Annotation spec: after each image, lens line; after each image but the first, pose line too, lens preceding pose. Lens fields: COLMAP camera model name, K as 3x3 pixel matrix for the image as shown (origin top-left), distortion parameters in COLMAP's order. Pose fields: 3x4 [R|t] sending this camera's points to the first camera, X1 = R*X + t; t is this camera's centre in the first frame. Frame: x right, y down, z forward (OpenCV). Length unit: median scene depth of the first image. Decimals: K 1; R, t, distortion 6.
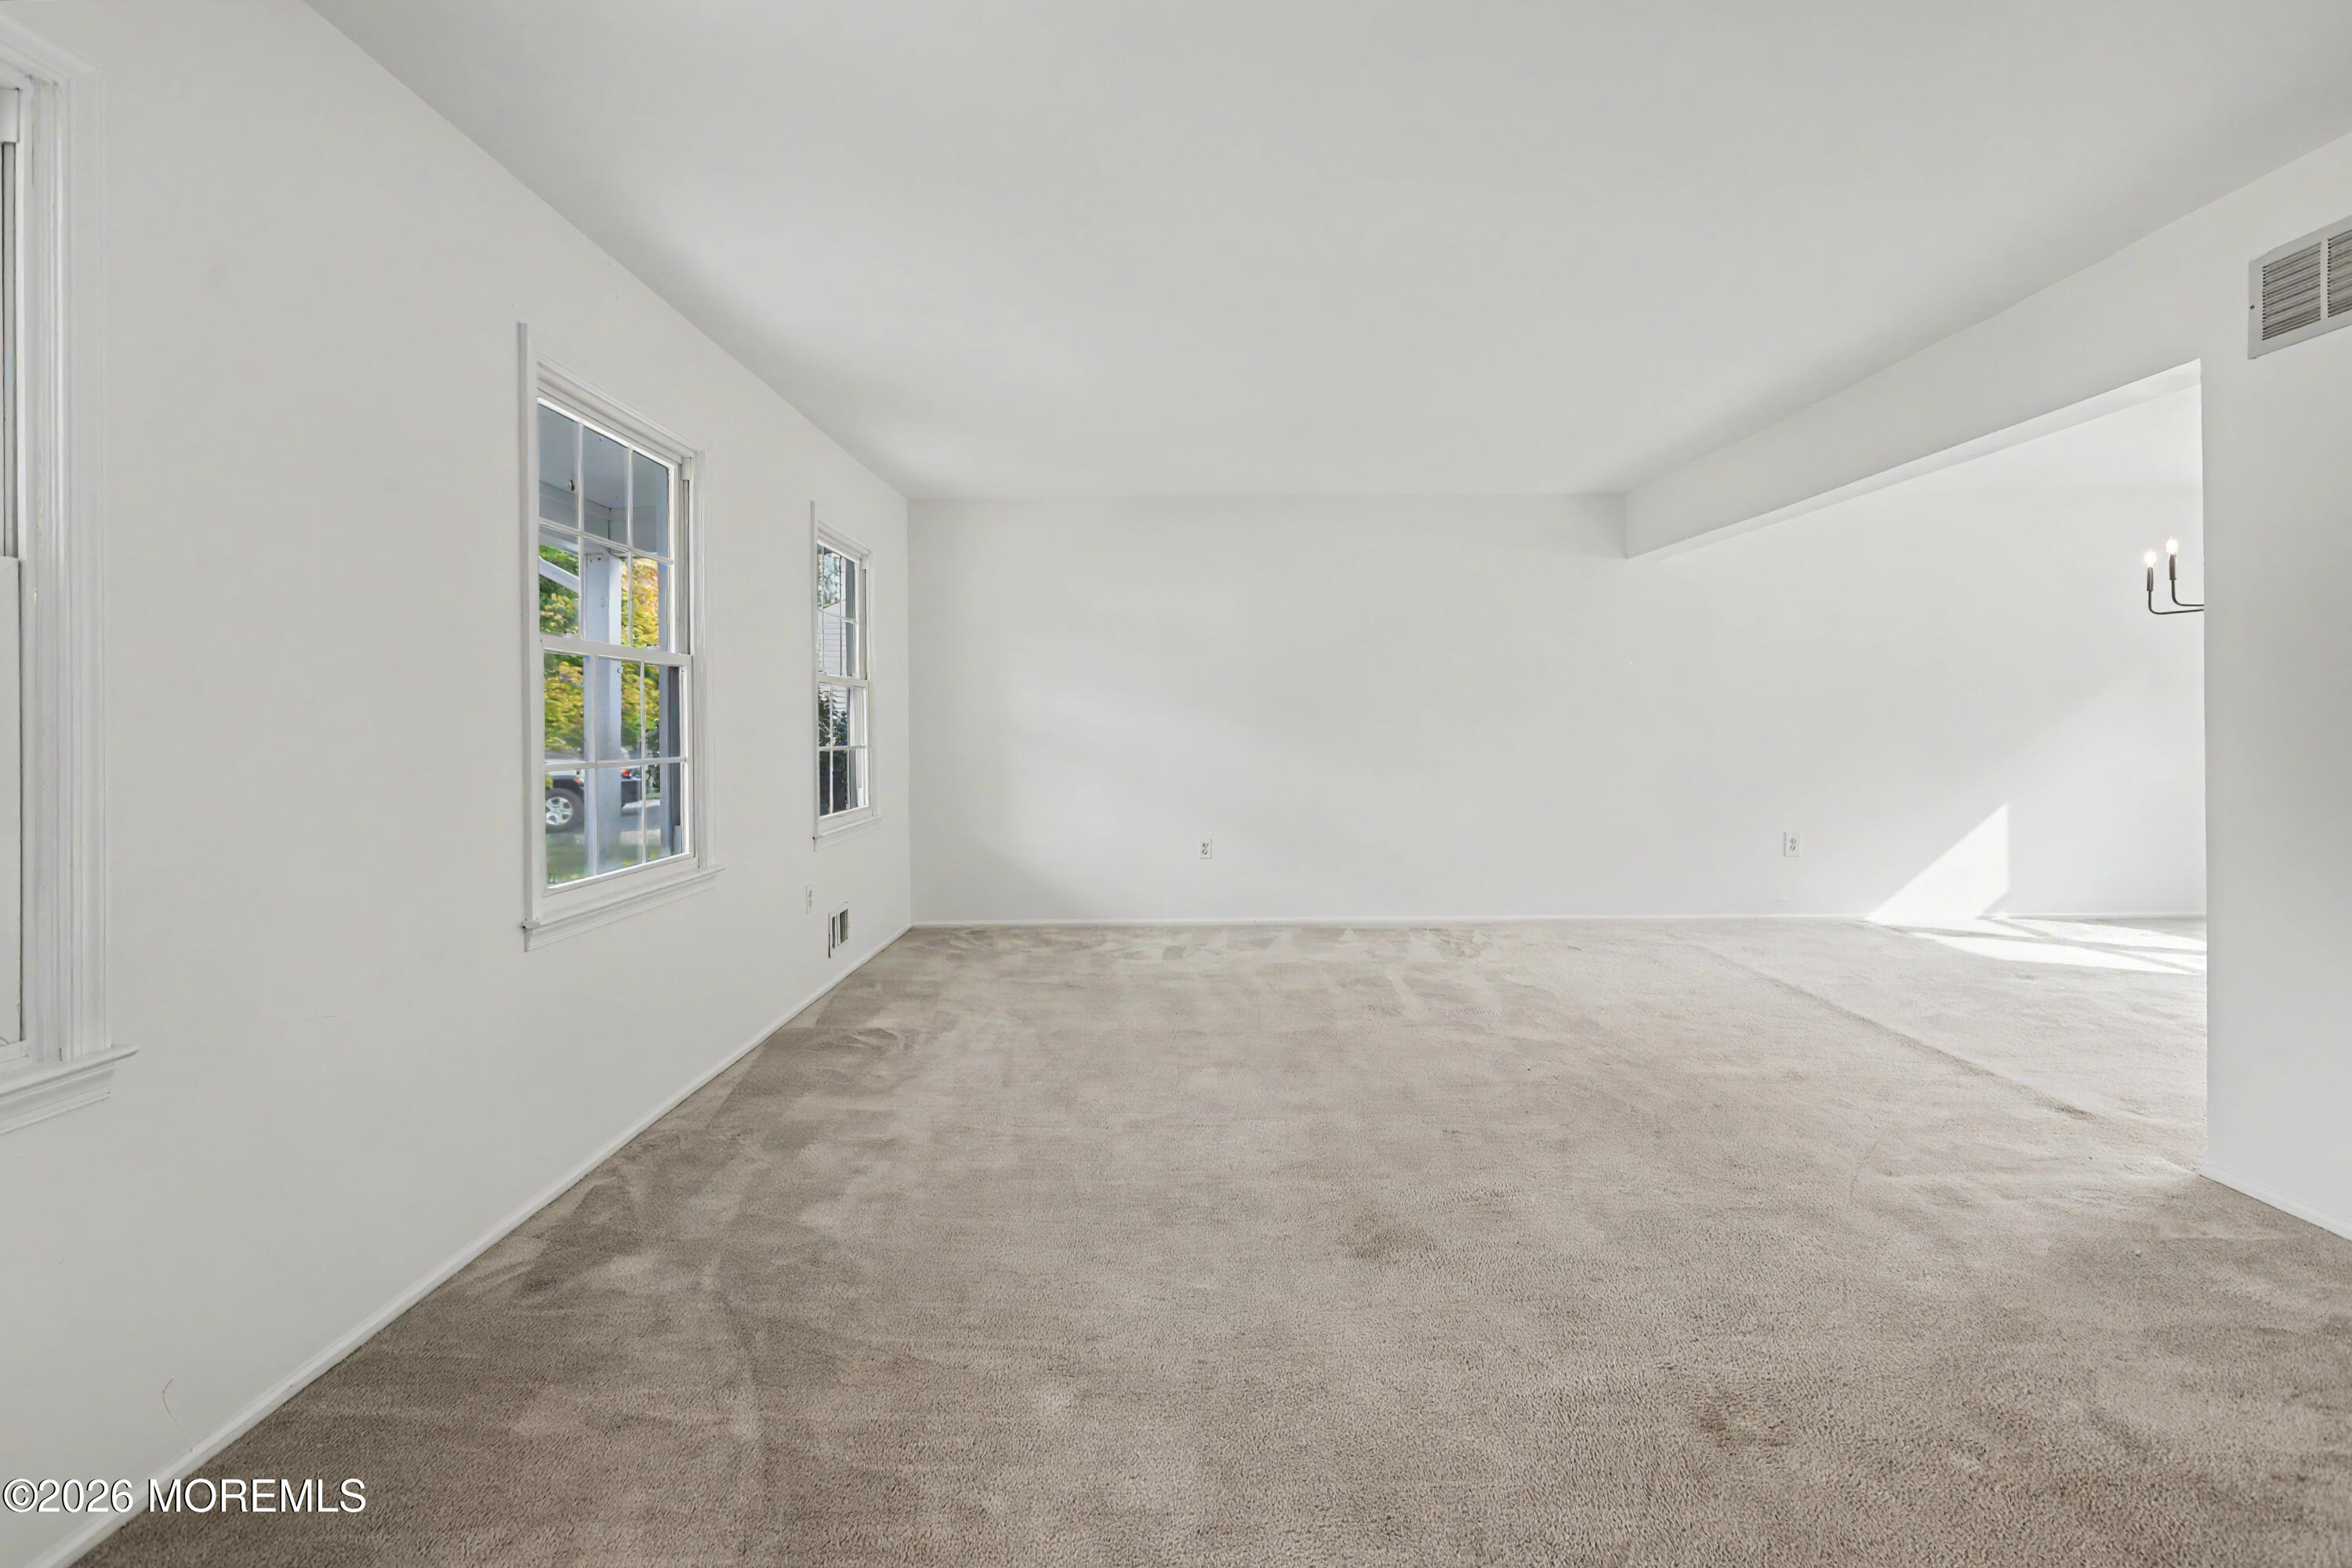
lens RADIAL K [[1092.8, 0, 1172.7], [0, 1092.8, 722.5], [0, 0, 1]] dist [0.000424, 0.001326]
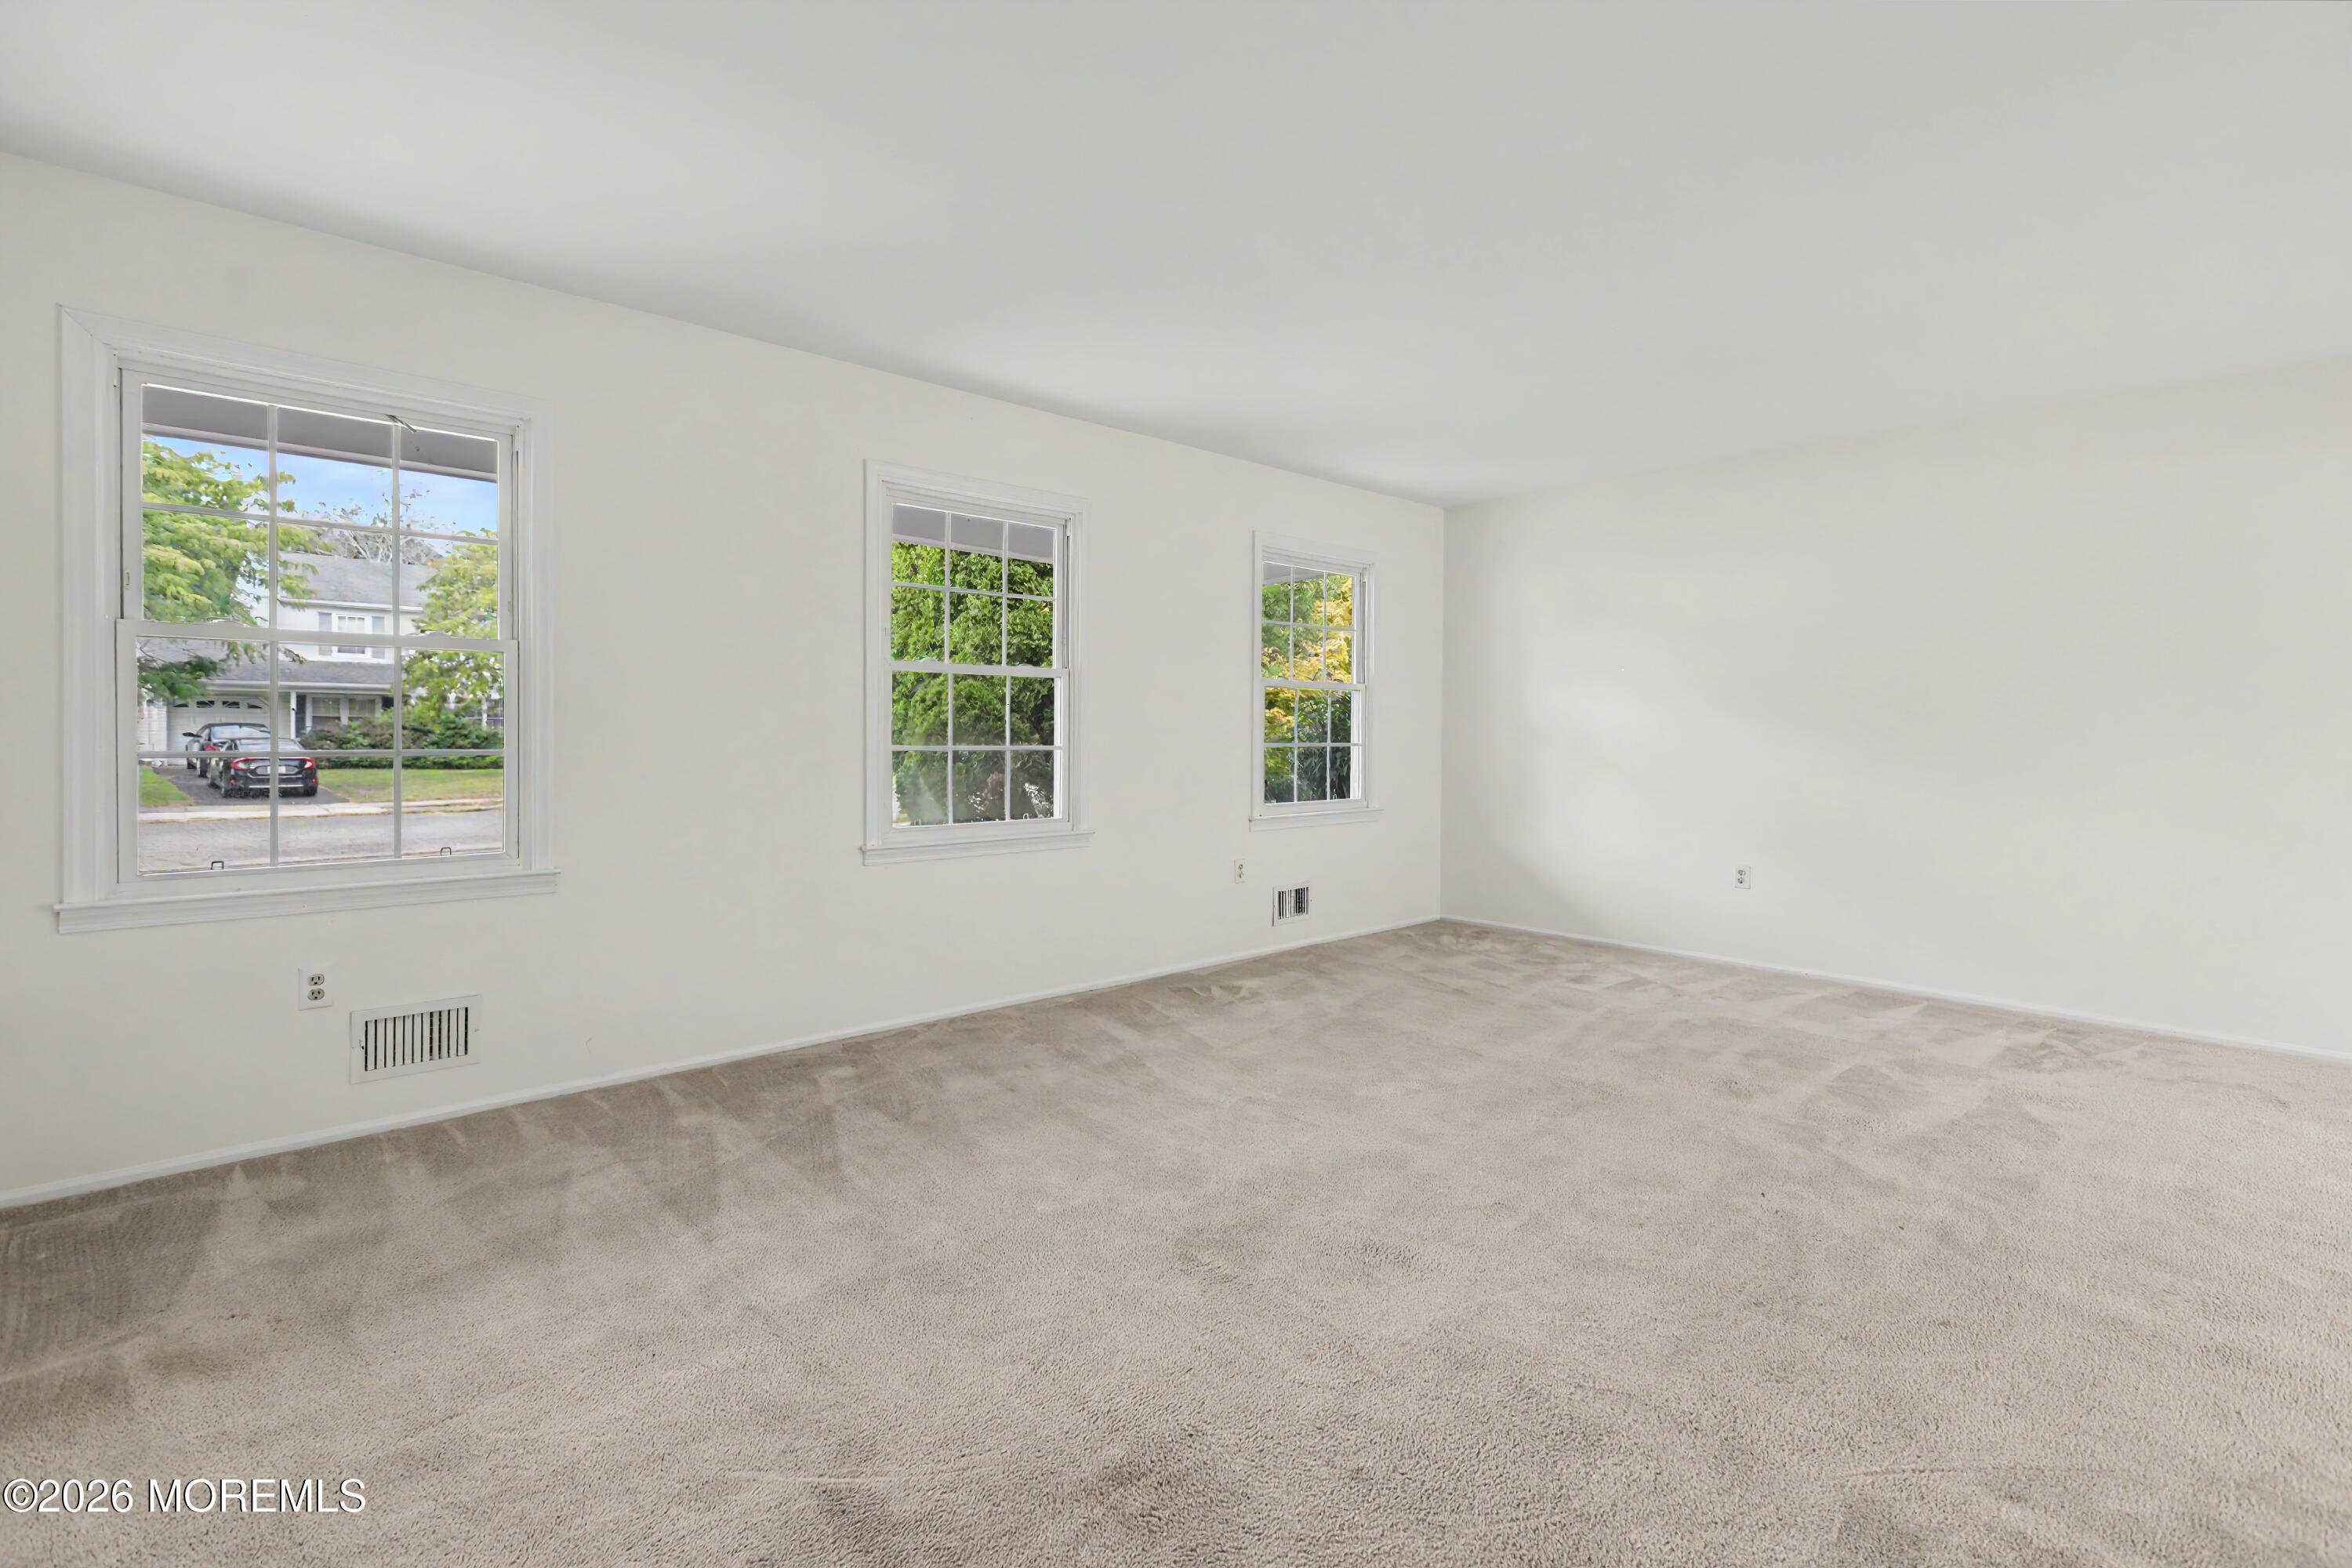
lens RADIAL K [[1079.8, 0, 1175.1], [0, 1079.8, 750.0], [0, 0, 1]] dist [0.000131, 0.000231]
pose [[0.670582, 0.026769, -0.741352, 0.699589], [-0.008083, 0.999553, 0.028780, -0.003150], [0.741791, -0.013307, 0.670499, 0.248419]]
